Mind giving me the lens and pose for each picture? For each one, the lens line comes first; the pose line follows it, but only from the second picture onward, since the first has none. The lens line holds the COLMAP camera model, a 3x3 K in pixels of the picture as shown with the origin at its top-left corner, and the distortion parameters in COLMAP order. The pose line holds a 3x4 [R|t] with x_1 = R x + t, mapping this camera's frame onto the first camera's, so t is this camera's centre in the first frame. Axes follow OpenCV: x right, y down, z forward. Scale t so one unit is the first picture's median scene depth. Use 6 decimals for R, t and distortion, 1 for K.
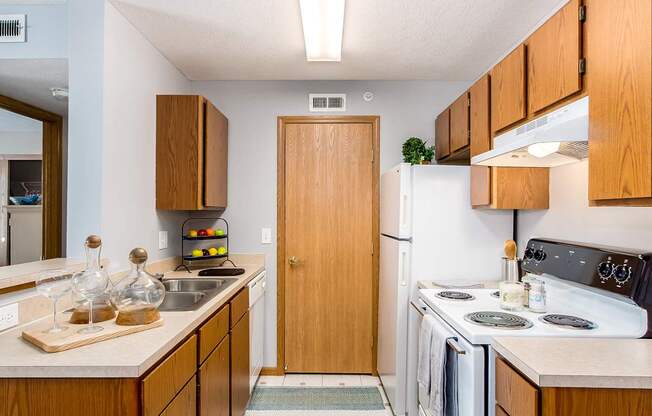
lens RADIAL K [[343.7, 0, 316.5], [0, 343.7, 209.5], [0, 0, 1]] dist [-0.002565, -0.000549]
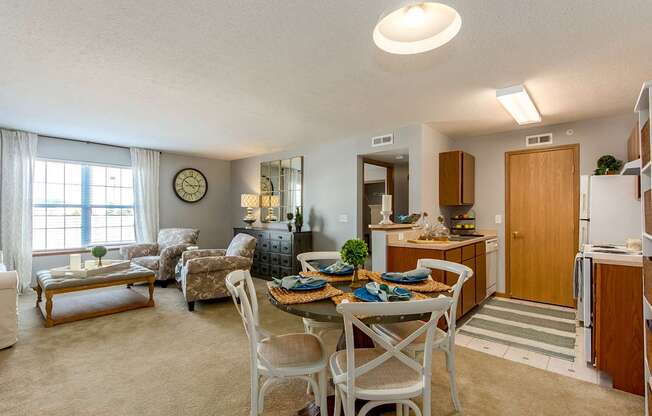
lens RADIAL K [[297.3, 0, 326.0], [0, 297.3, 208.0], [0, 0, 1]] dist [-0.000628, -0.000427]
pose [[0.743442, -0.010735, -0.668714, 0.237039], [0.003530, 0.999920, -0.012128, 0.034267], [0.668791, 0.006656, 0.743421, -0.799502]]
